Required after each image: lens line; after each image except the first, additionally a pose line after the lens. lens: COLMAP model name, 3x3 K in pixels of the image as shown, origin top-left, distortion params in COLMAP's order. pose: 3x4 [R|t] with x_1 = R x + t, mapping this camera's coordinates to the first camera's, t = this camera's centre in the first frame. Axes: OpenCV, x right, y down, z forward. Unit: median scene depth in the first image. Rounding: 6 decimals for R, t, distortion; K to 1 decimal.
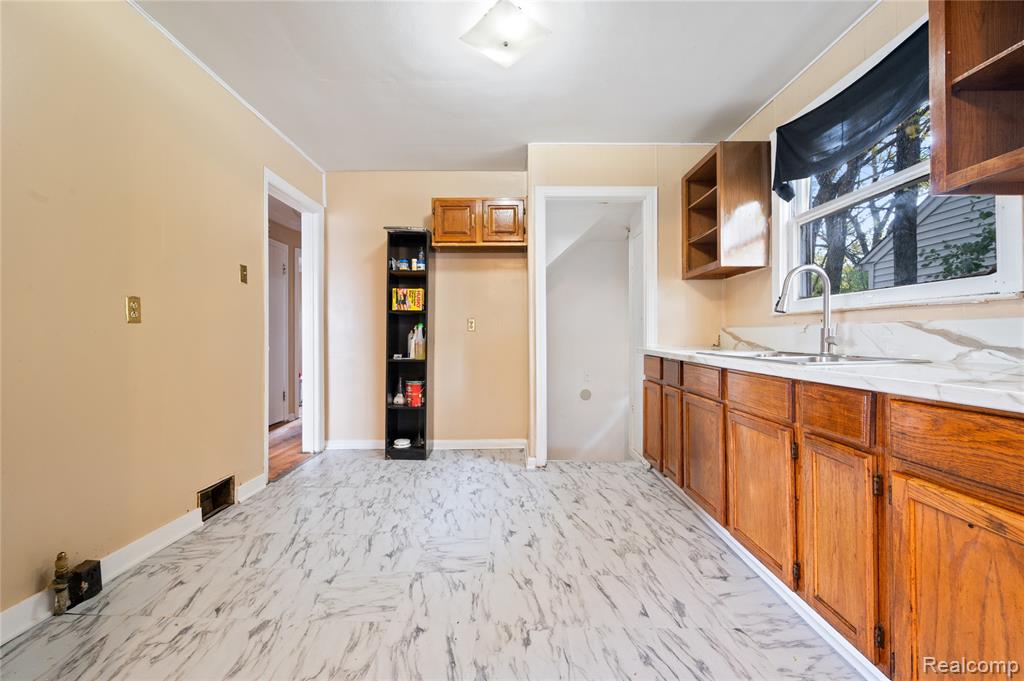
lens RADIAL K [[402.7, 0, 510.3], [0, 402.7, 336.8], [0, 0, 1]] dist [-0.000330, -0.000047]
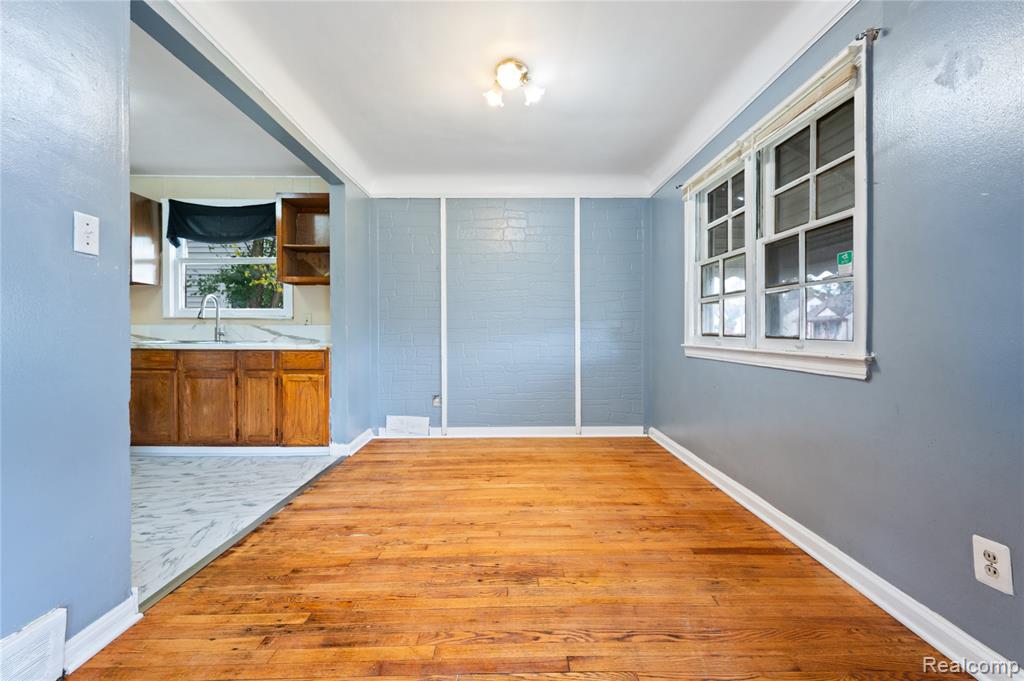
lens RADIAL K [[421.5, 0, 513.0], [0, 421.5, 333.6], [0, 0, 1]] dist [0.000601, 0.000193]
pose [[-0.016398, -0.000733, 0.999865, -1.009623], [-0.000052, 1.000000, 0.000732, 0.005656], [-0.999866, -0.000040, -0.016398, -0.317128]]
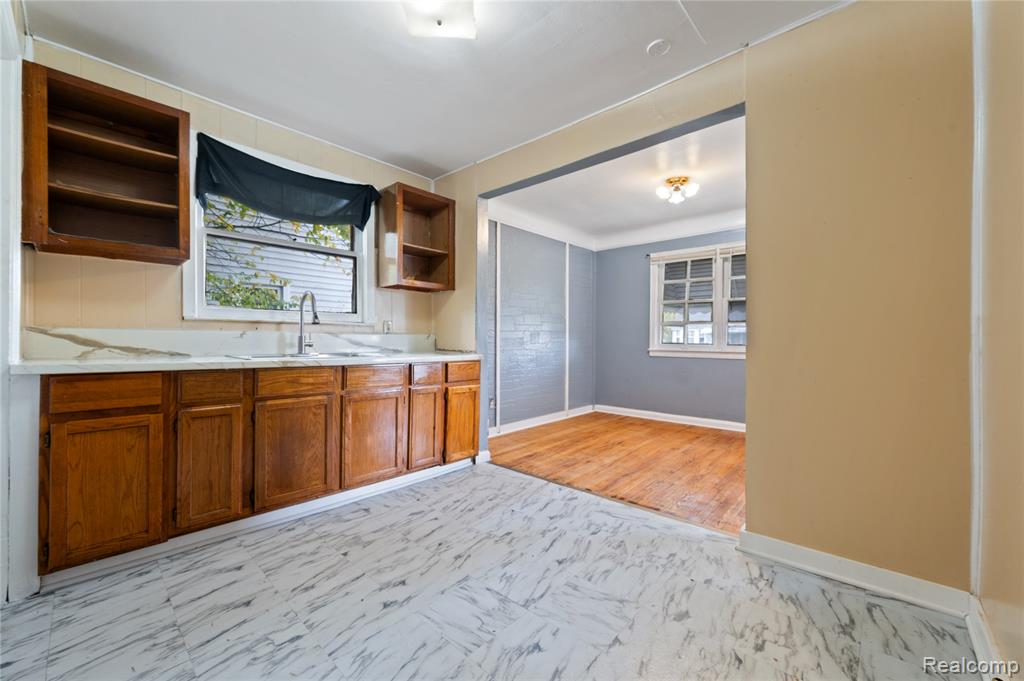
lens RADIAL K [[403.1, 0, 512.0], [0, 403.1, 340.5], [0, 0, 1]] dist [0.000030, -0.000126]
pose [[-0.741875, -0.004146, 0.670525, -0.583603], [-0.003887, 0.999991, 0.001882, -0.007338], [-0.670527, -0.001210, -0.741884, 1.221419]]
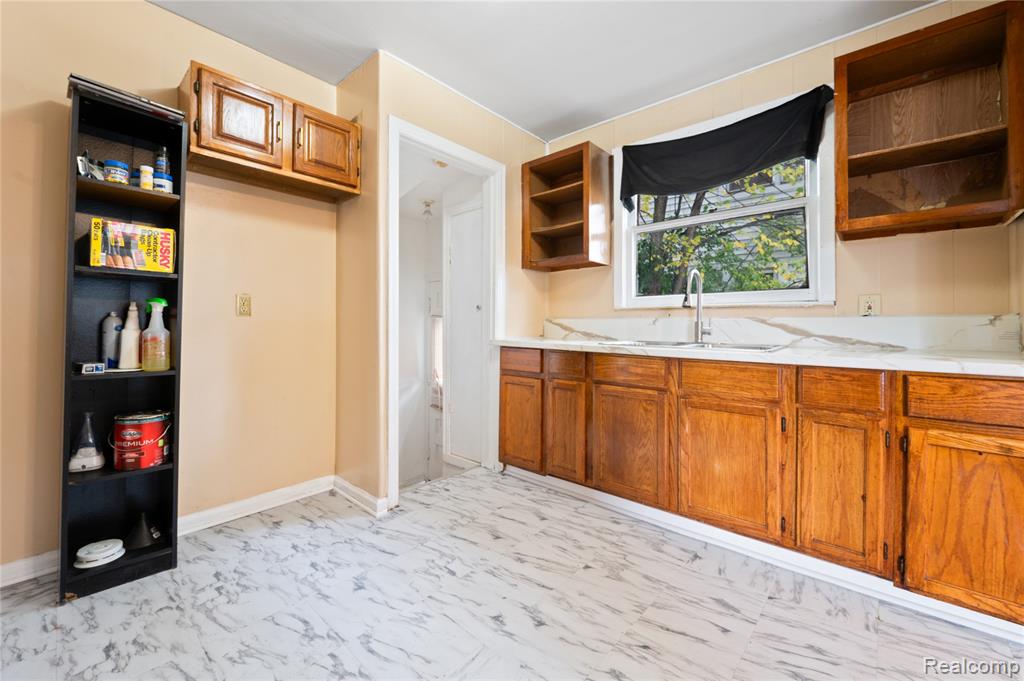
lens RADIAL K [[414.7, 0, 504.8], [0, 414.7, 325.5], [0, 0, 1]] dist [-0.000006, -0.000371]
pose [[0.666530, 0.006833, 0.745446, -0.442036], [-0.006106, 0.999974, -0.003706, -0.000694], [-0.745453, -0.002082, 0.666555, 0.462132]]
